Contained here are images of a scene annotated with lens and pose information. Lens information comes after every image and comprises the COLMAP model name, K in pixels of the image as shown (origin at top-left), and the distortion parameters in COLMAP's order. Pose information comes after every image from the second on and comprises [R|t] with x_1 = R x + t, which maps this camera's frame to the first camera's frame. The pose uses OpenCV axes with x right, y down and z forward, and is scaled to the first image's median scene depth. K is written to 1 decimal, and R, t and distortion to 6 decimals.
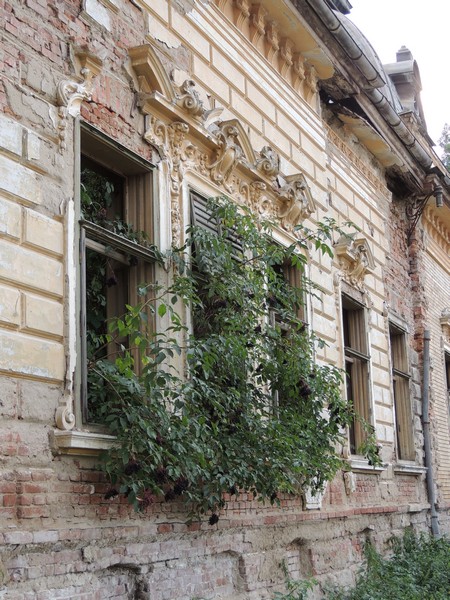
lens RADIAL K [[971.3, 0, 224.7], [0, 971.3, 299.9], [0, 0, 1]] dist [-0.119967, 0.000000]
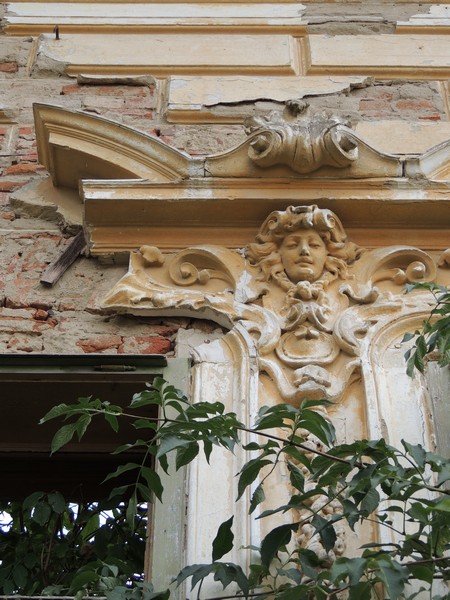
lens RADIAL K [[1480.8, 0, 225.2], [0, 1480.8, 299.9], [0, 0, 1]] dist [-0.035273, 0.000000]
pose [[0.420638, -0.686964, -0.592574, 0.191122], [0.173800, 0.702091, -0.690552, 0.144801], [0.890425, 0.187483, 0.414721, 0.746136]]
